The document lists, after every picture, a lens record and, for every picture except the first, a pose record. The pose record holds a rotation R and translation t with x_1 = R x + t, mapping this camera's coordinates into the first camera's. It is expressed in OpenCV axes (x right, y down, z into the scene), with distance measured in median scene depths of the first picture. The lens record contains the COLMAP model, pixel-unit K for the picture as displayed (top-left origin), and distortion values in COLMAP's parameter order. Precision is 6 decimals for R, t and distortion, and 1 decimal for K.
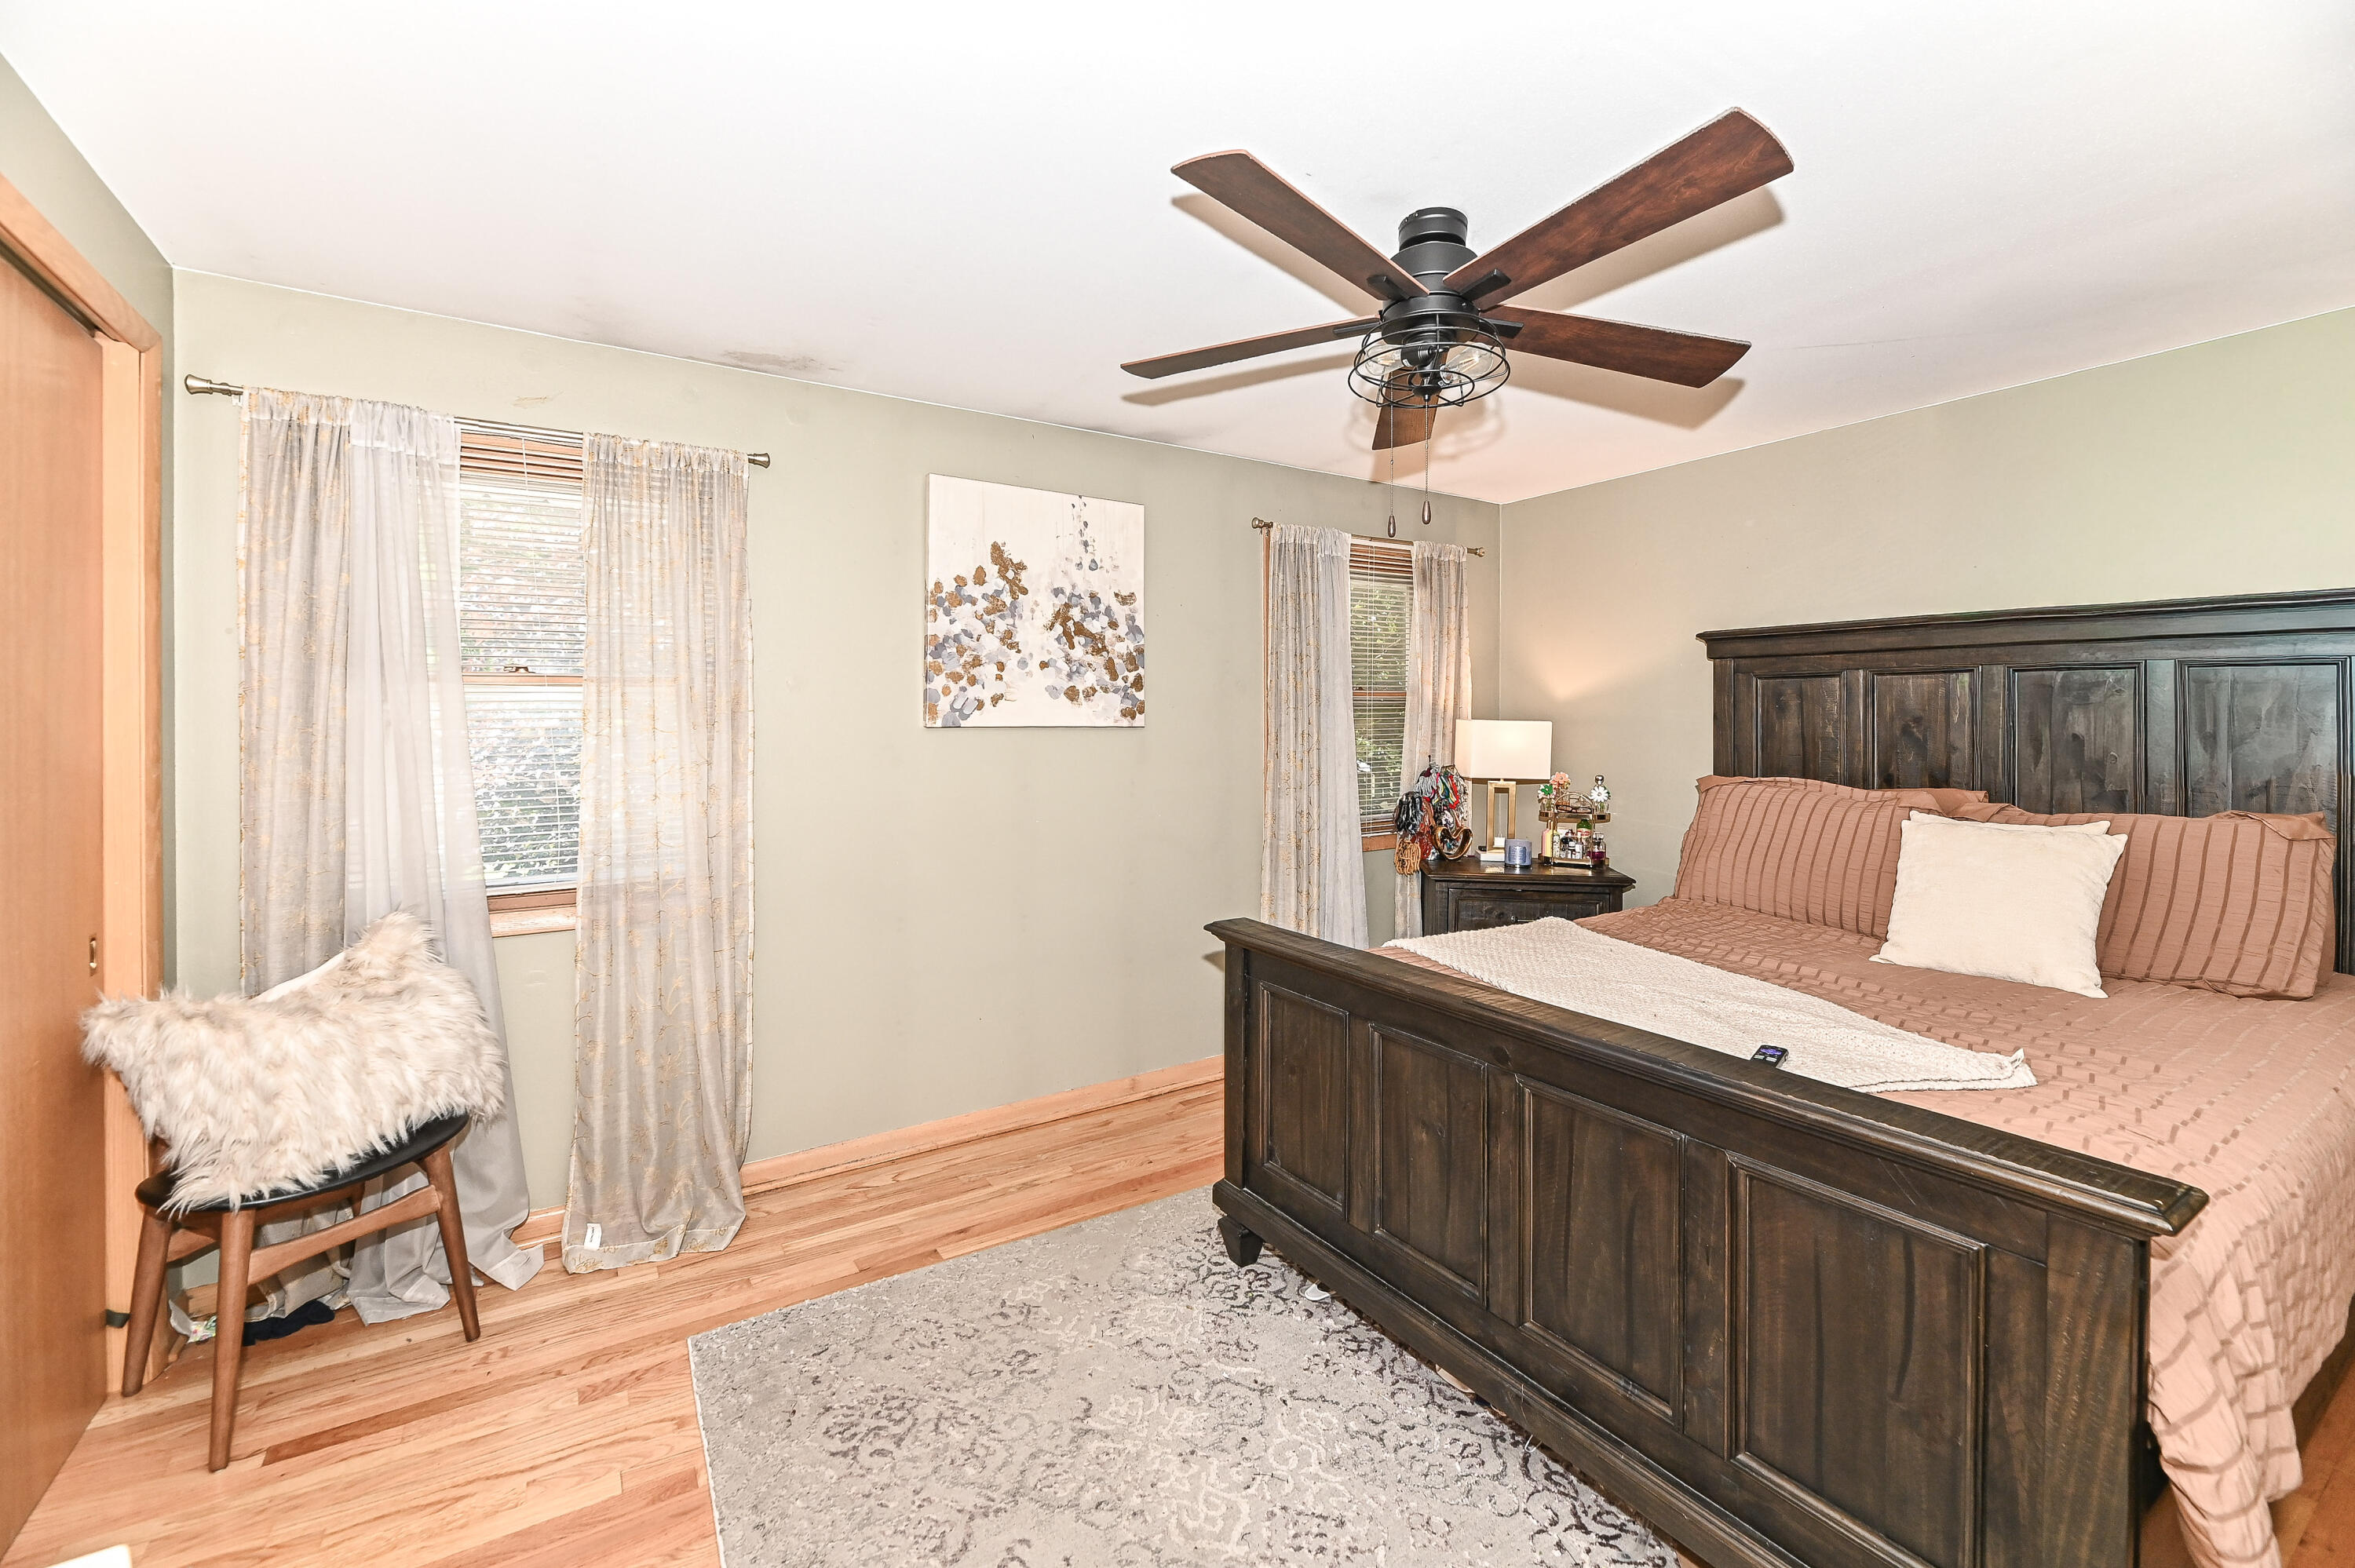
lens RADIAL K [[981.6, 0, 1168.1], [0, 981.6, 728.2], [0, 0, 1]] dist [-0.000131, -0.000134]
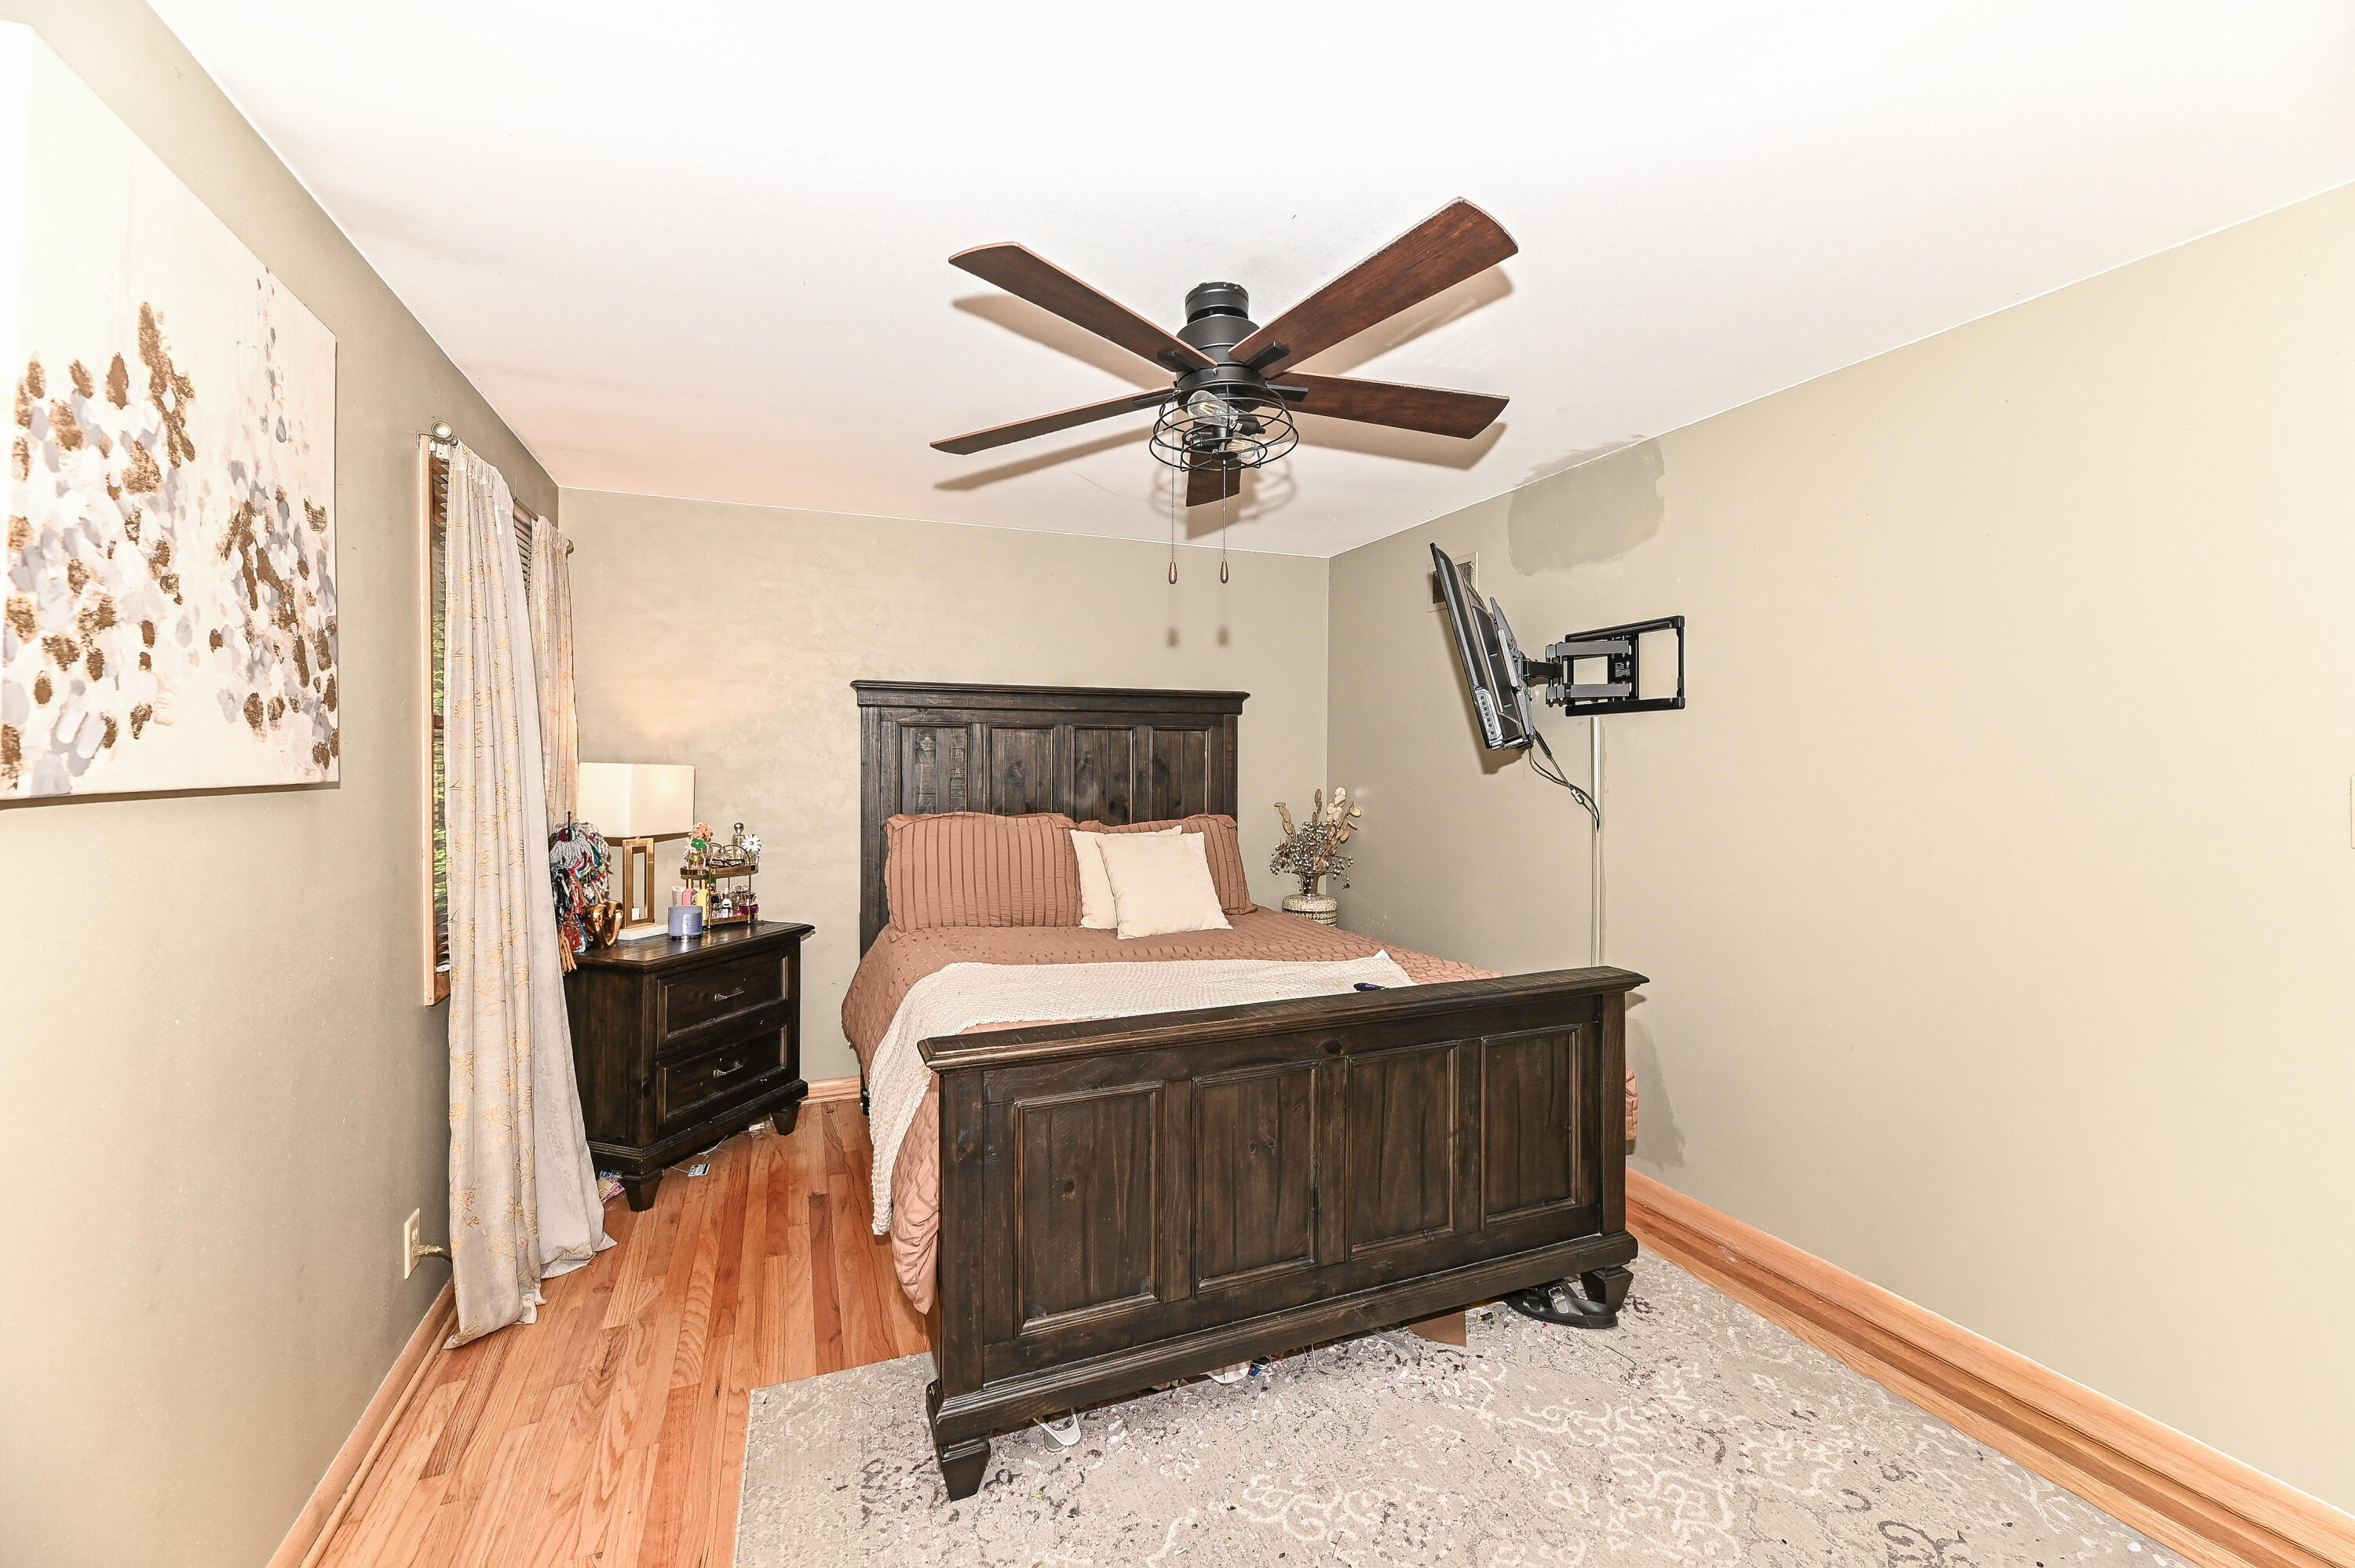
lens RADIAL K [[970.4, 0, 1170.5], [0, 970.4, 767.5], [0, 0, 1]] dist [-0.000525, -0.000123]
pose [[0.167812, -0.009321, 0.985775, -0.467948], [0.004499, 0.999952, 0.008689, -0.012030], [-0.985809, 0.002977, 0.167846, 0.535878]]
